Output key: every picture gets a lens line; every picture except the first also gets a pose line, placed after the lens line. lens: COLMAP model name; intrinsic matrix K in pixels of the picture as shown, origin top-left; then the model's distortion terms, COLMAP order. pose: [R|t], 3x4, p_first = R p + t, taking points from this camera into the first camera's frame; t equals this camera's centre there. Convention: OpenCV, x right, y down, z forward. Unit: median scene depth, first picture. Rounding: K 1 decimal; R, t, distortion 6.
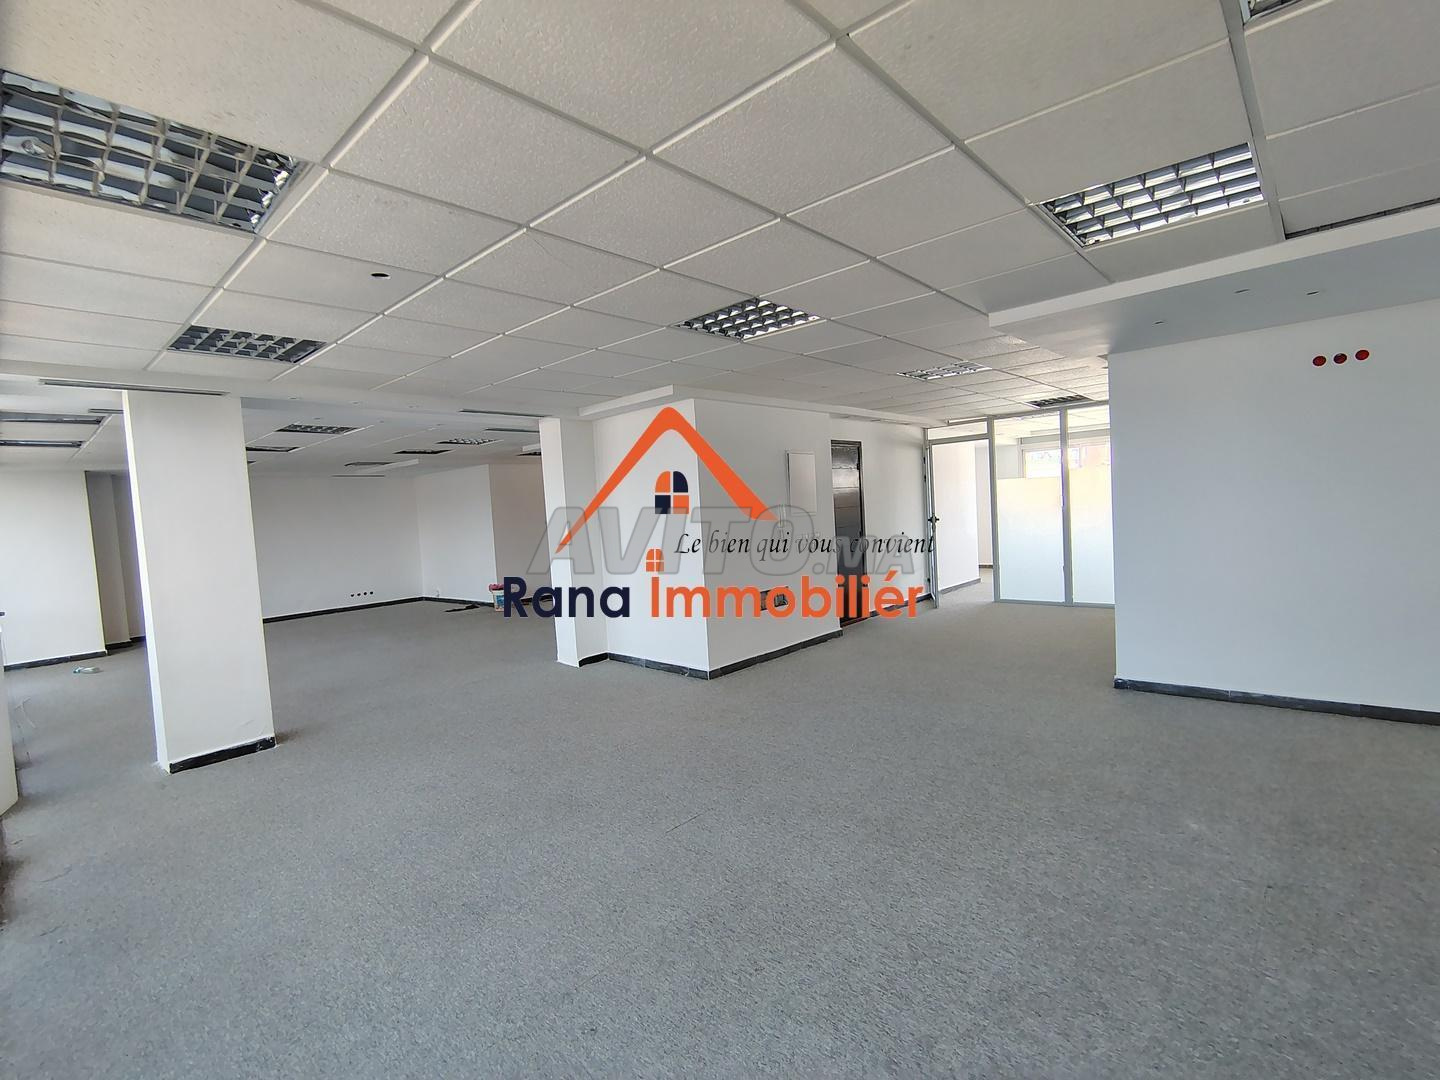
lens RADIAL K [[667.7, 0, 715.6], [0, 667.7, 546.2], [0, 0, 1]] dist [-0.003048, 0.000468]
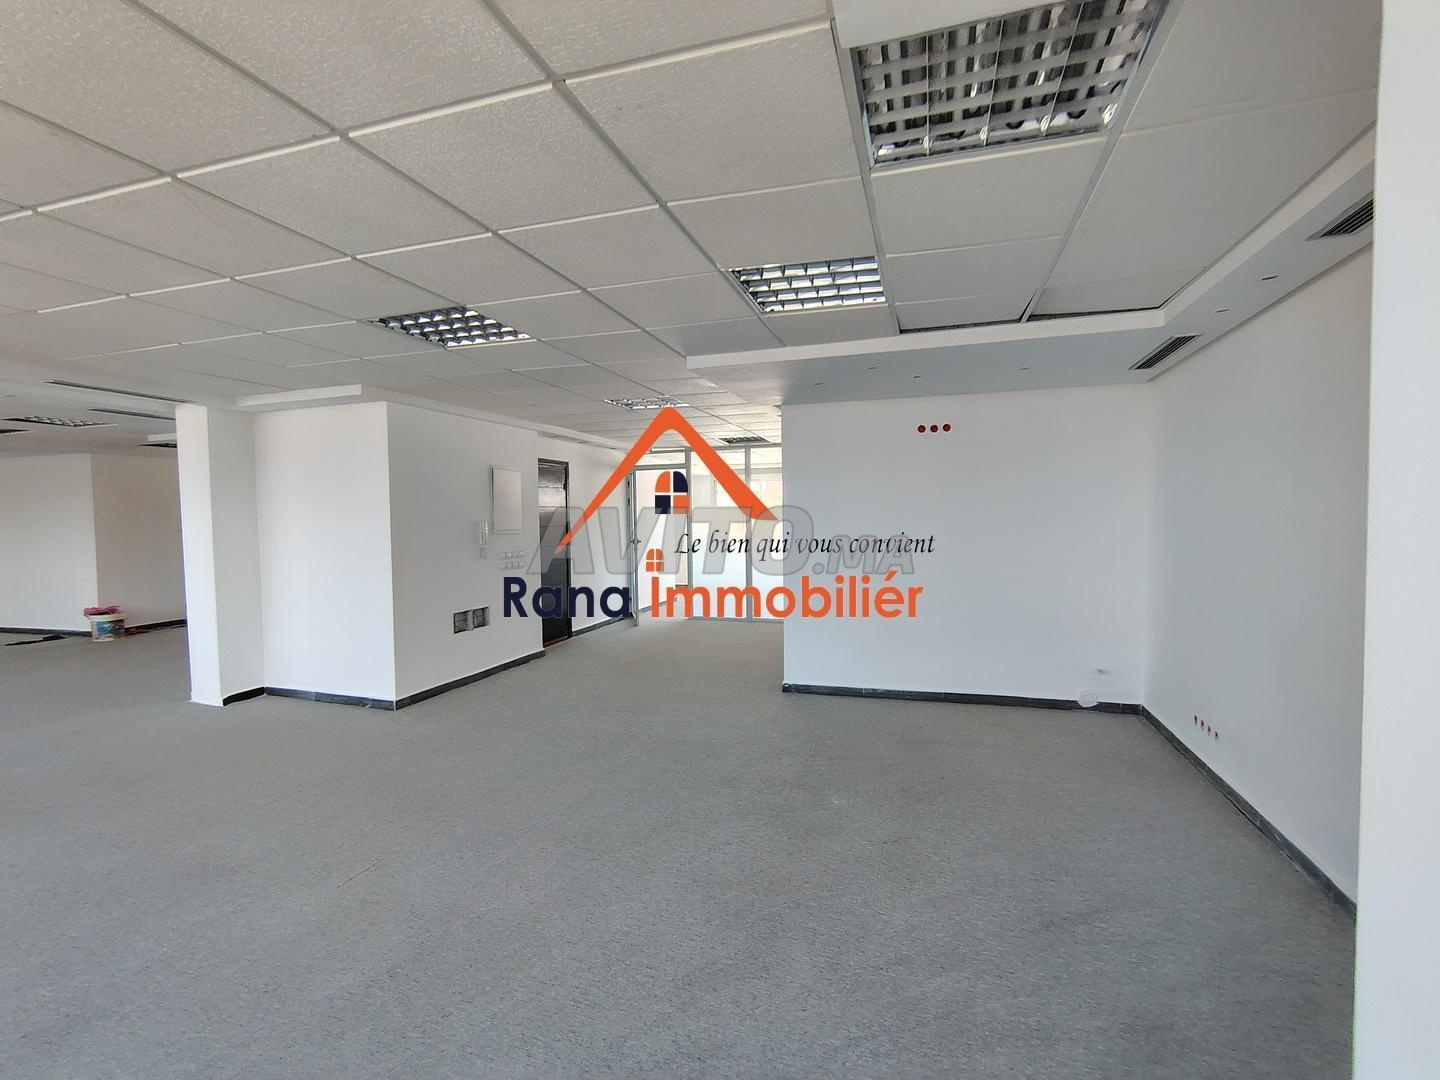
lens RADIAL K [[676.9, 0, 715.2], [0, 676.9, 543.5], [0, 0, 1]] dist [-0.001620, 0.001194]
pose [[0.908663, 0.028915, 0.416527, -0.005022], [-0.015965, 0.999276, -0.034542, -0.002492], [-0.417224, 0.024737, 0.908467, -0.029455]]
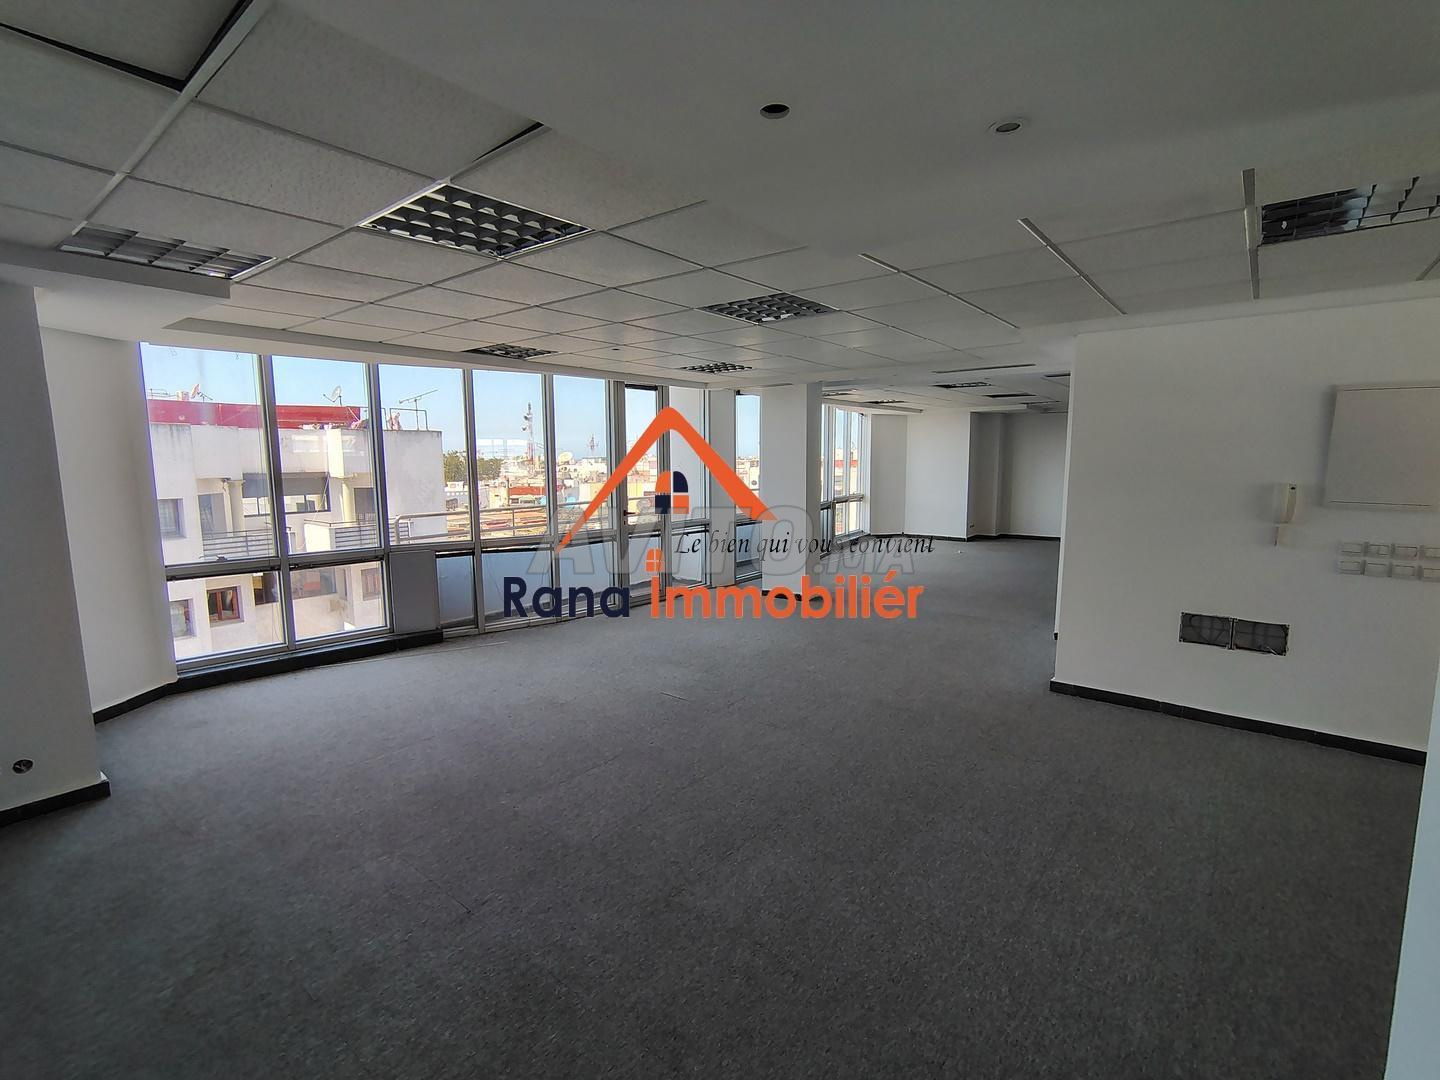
lens RADIAL K [[679.4, 0, 729.5], [0, 679.4, 522.1], [0, 0, 1]] dist [-0.006807, -0.000882]
pose [[0.071046, 0.149910, -0.986144, 1.273083], [-0.056620, 0.987654, 0.146061, -0.172287], [0.995865, 0.045458, 0.078657, 0.920548]]
